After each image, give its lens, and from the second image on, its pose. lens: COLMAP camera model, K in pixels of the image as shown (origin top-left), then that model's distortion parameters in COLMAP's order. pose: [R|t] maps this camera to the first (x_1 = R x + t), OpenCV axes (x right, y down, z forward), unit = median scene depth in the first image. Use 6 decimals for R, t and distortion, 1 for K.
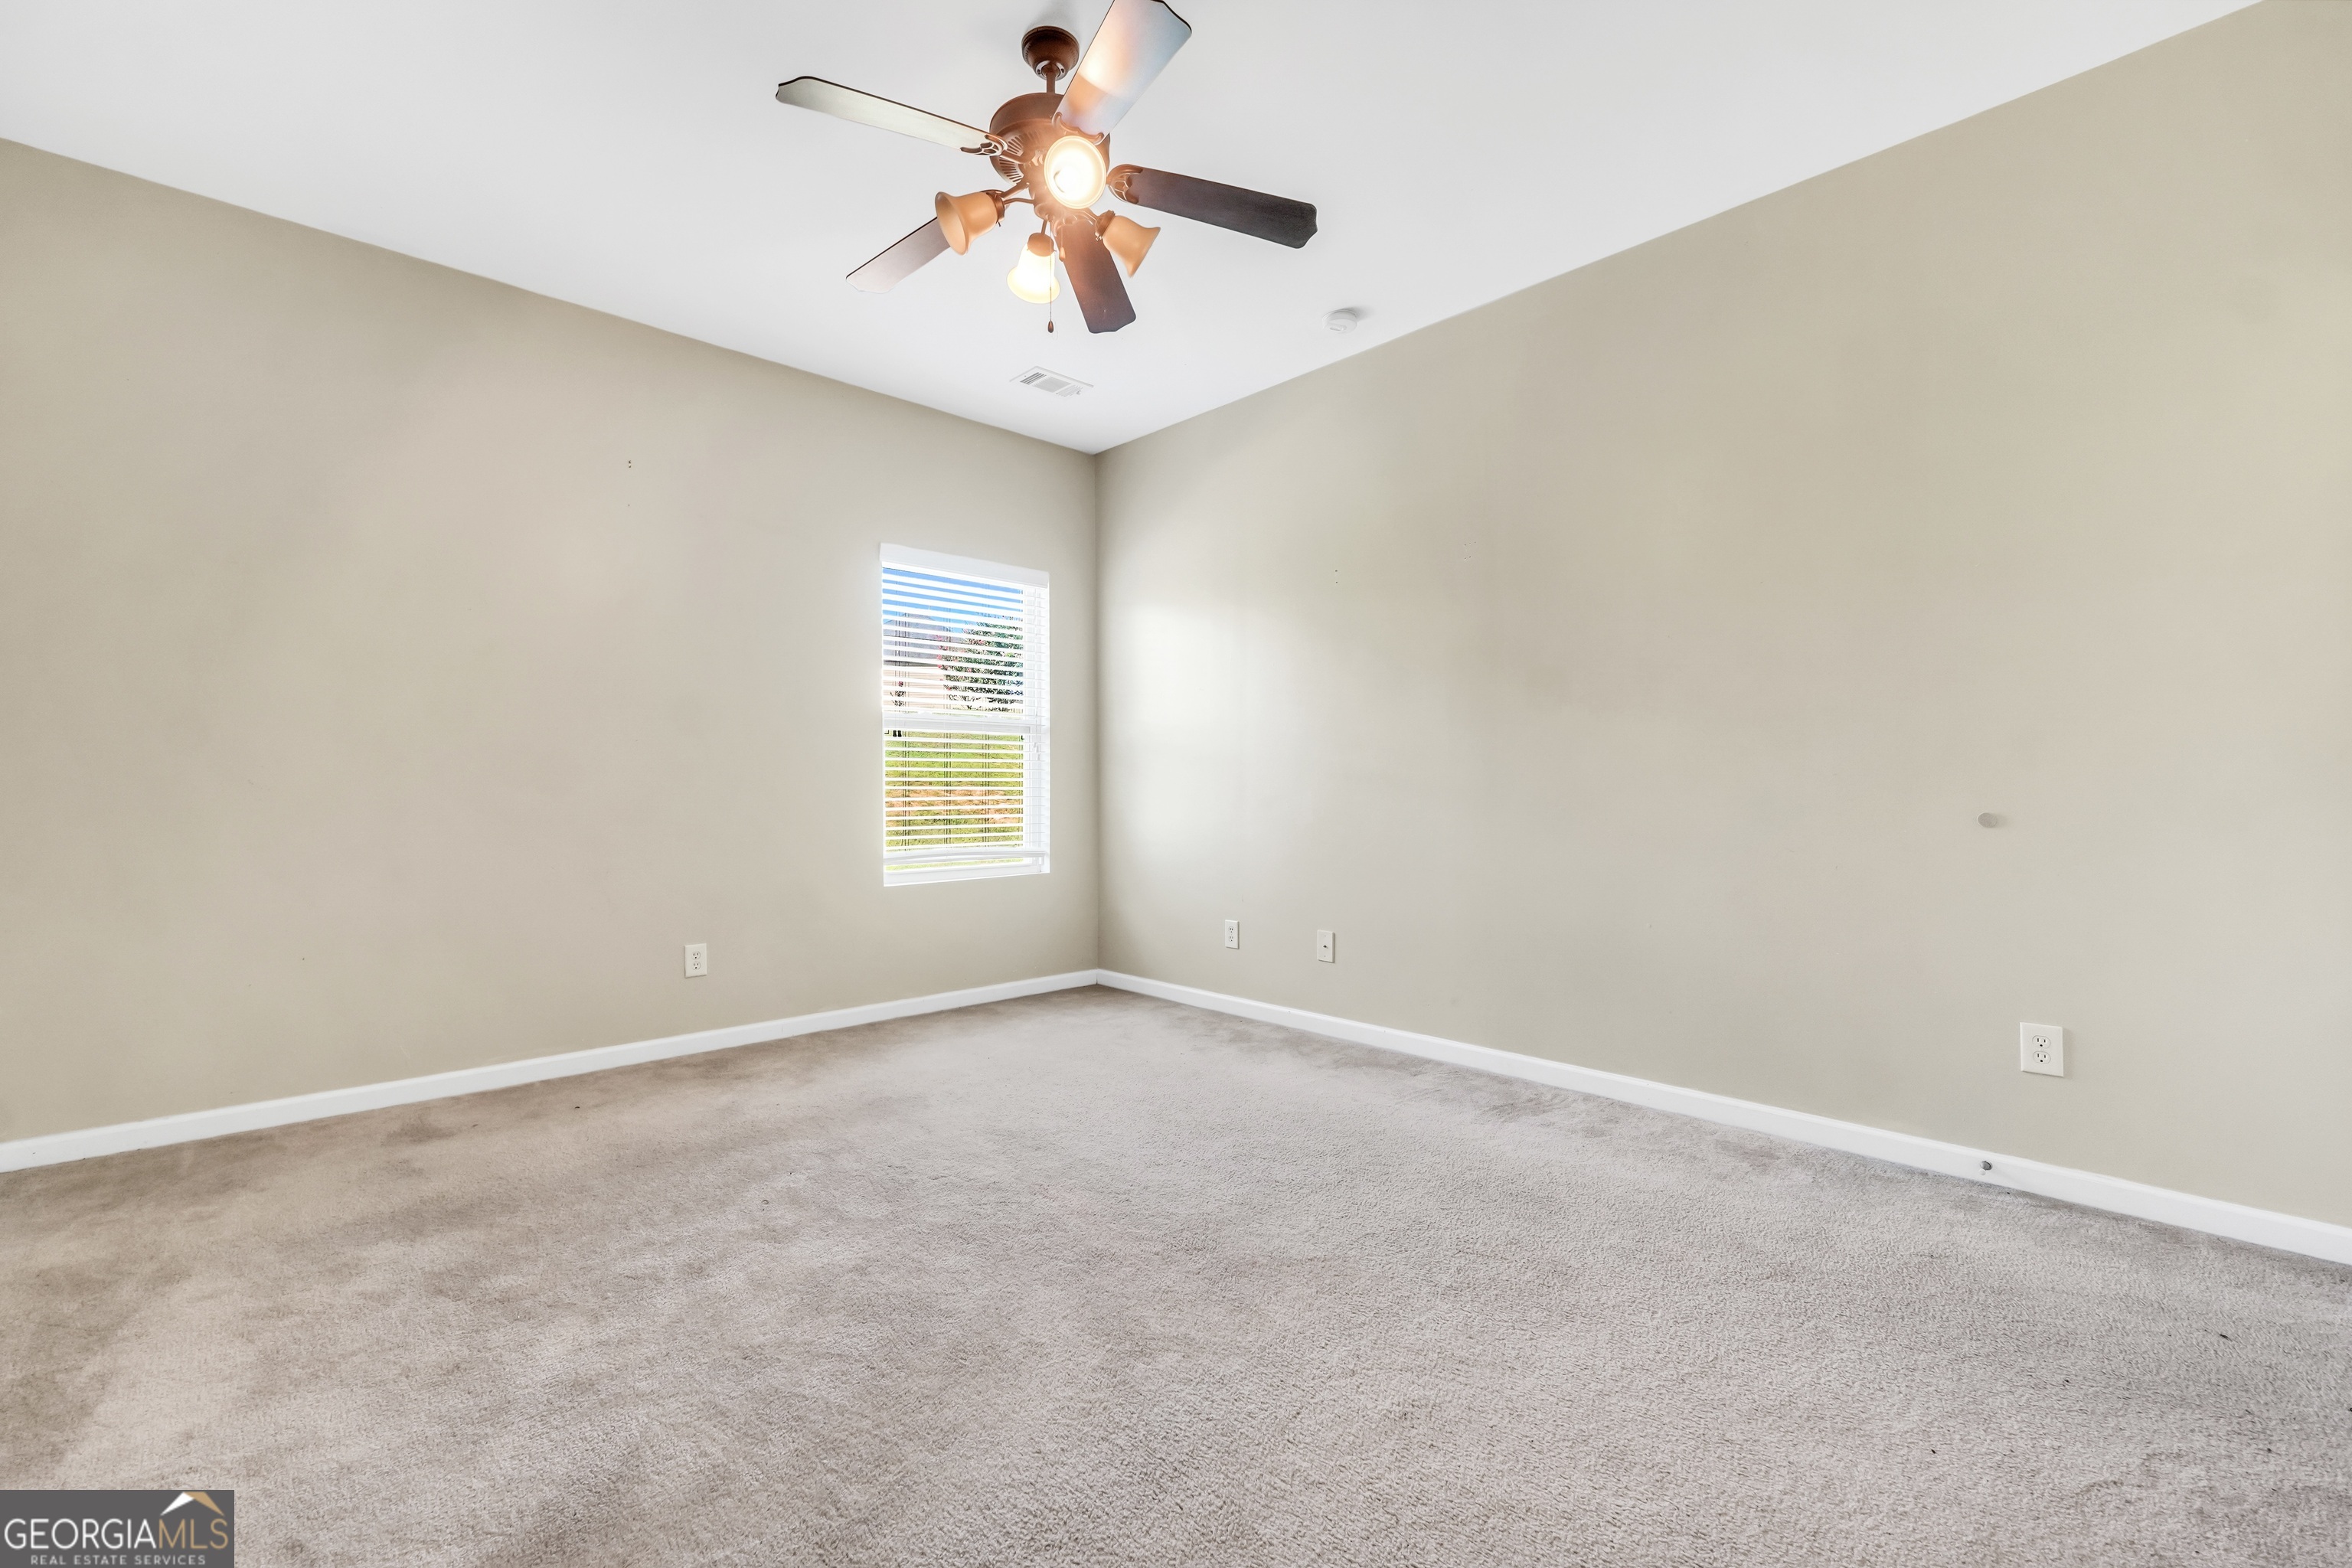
lens RADIAL K [[998.0, 0, 1162.6], [0, 998.0, 768.0], [0, 0, 1]] dist [-0.022348, 0.007774]
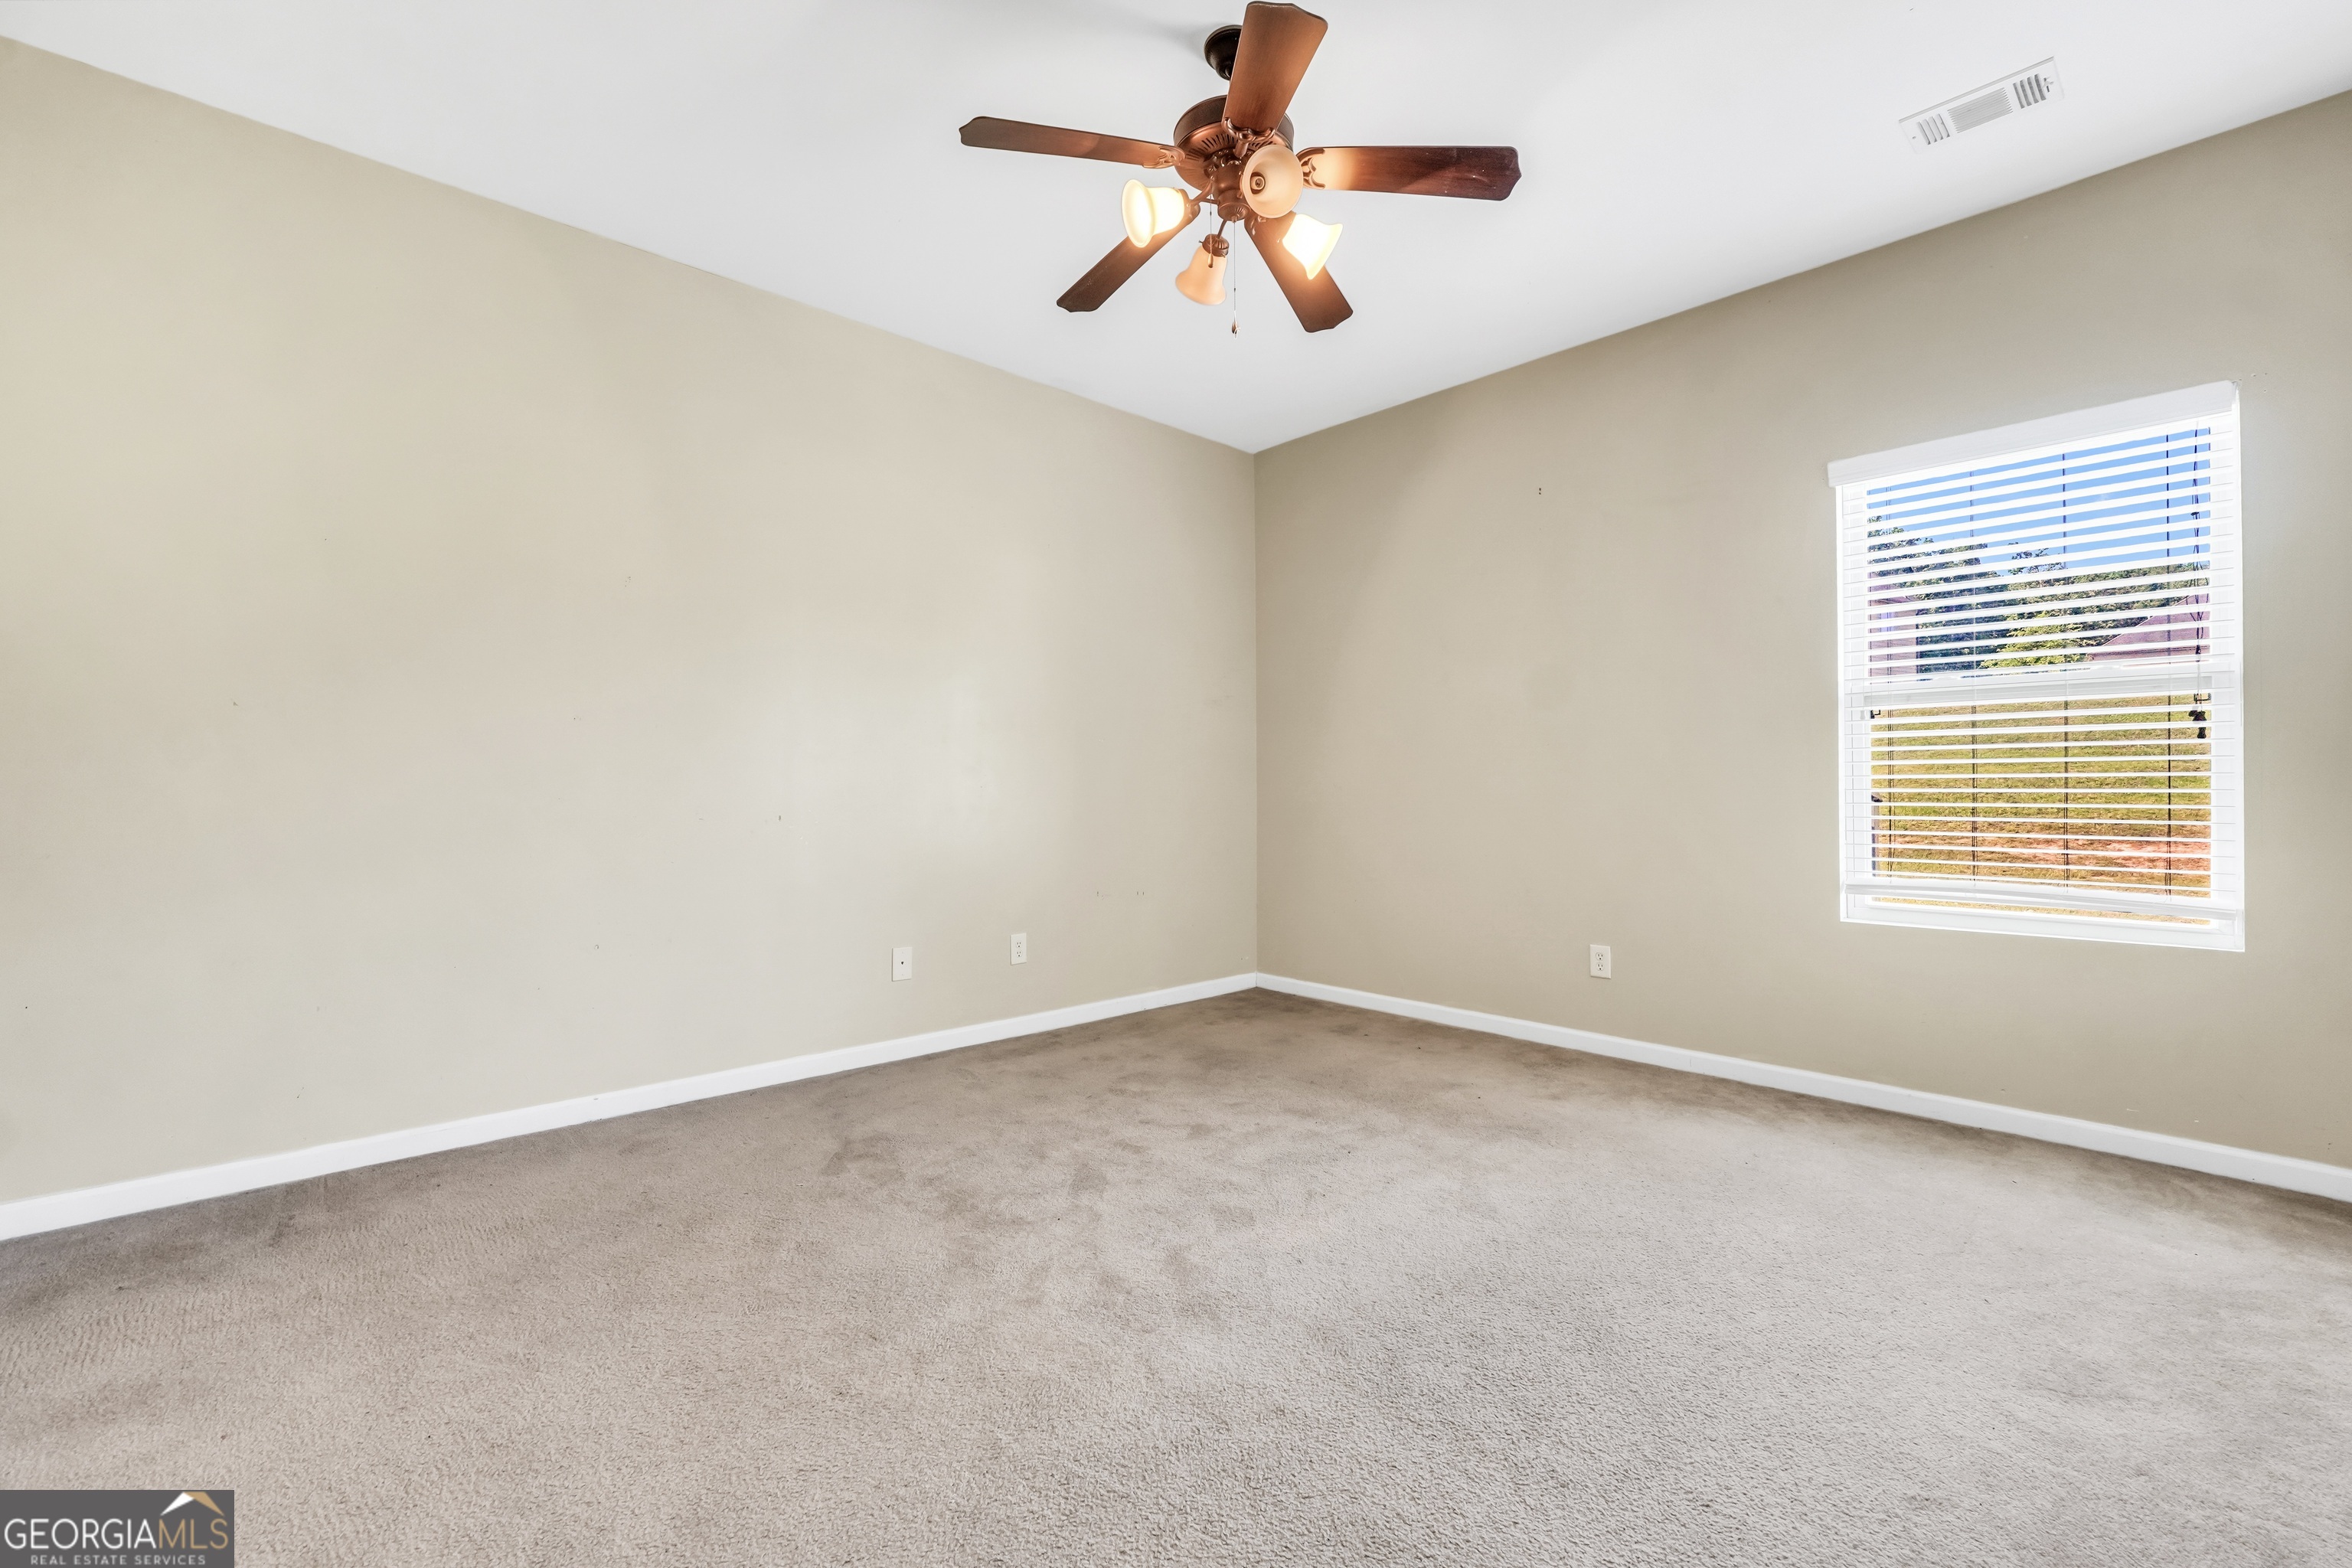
lens RADIAL K [[998.0, 0, 1162.6], [0, 998.0, 768.0], [0, 0, 1]] dist [-0.022348, 0.007774]
pose [[-0.021389, -0.021175, -0.999547, 0.554216], [0.019425, 0.999578, -0.021591, 0.011835], [0.999582, -0.019878, -0.020969, 0.592911]]
